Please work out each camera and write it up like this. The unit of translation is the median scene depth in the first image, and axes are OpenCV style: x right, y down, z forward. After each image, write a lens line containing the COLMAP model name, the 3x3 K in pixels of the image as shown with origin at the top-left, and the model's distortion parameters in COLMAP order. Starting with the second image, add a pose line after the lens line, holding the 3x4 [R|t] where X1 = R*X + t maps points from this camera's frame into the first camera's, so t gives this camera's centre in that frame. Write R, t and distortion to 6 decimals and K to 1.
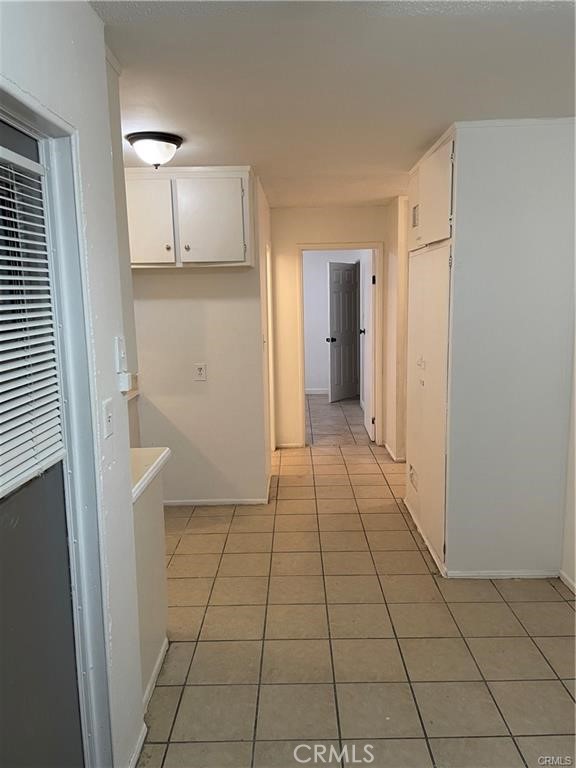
lens RADIAL K [[583.9, 0, 286.2], [0, 583.9, 377.1], [0, 0, 1]] dist [0.115747, -0.118644]
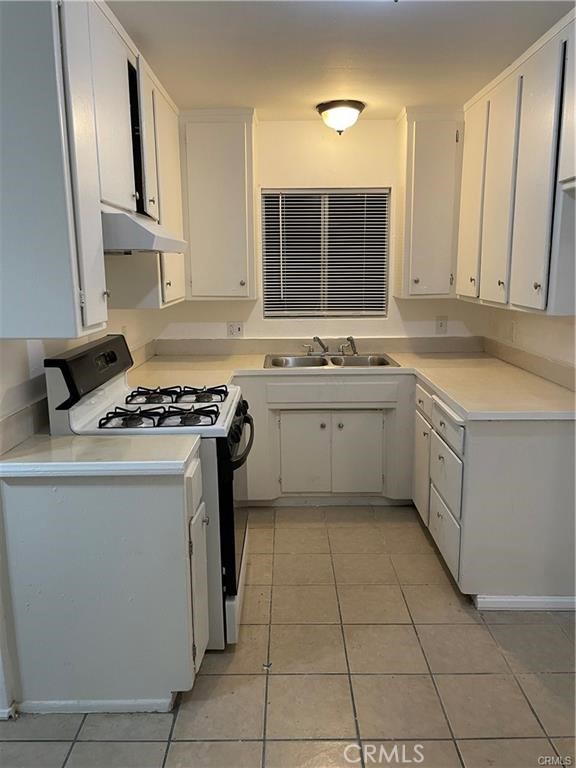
lens RADIAL K [[579.6, 0, 288.2], [0, 579.6, 379.4], [0, 0, 1]] dist [0.108412, -0.124338]
pose [[0.006046, 0.209408, -0.977810, 0.316727], [-0.130003, 0.969694, 0.206866, -0.088654], [0.991495, 0.125868, 0.033086, 0.718640]]
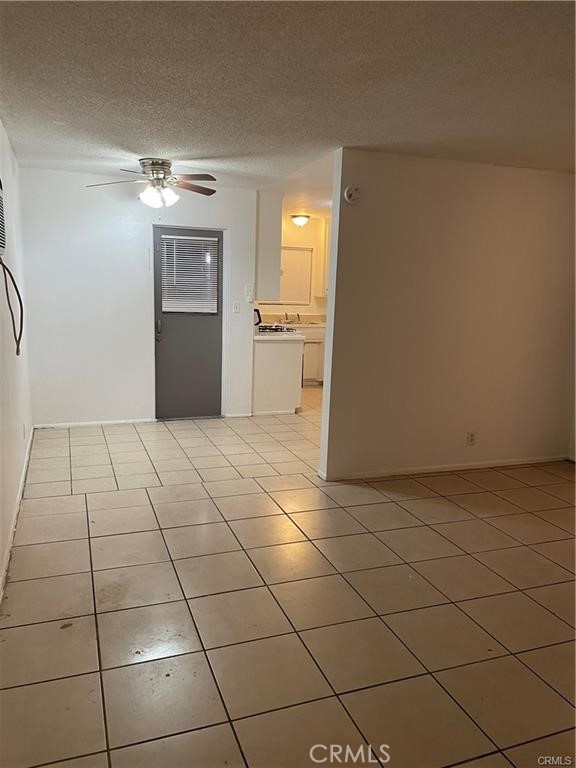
lens RADIAL K [[583.9, 0, 286.2], [0, 583.9, 377.1], [0, 0, 1]] dist [0.115747, -0.118644]
pose [[0.354181, 0.182007, -0.917295, 1.353251], [-0.167096, 0.977410, 0.129416, -0.014904], [0.920128, 0.107440, 0.376592, 0.030247]]
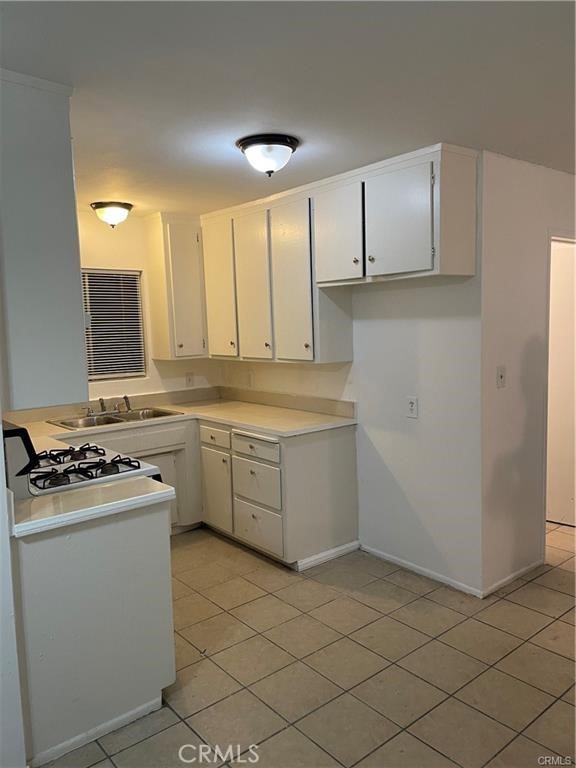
lens RADIAL K [[583.9, 0, 286.2], [0, 583.9, 377.1], [0, 0, 1]] dist [0.115747, -0.118644]
pose [[0.638164, 0.073207, -0.766412, 0.403906], [-0.088079, 0.995875, 0.021785, -0.058139], [0.764846, 0.053602, 0.641979, 0.369638]]
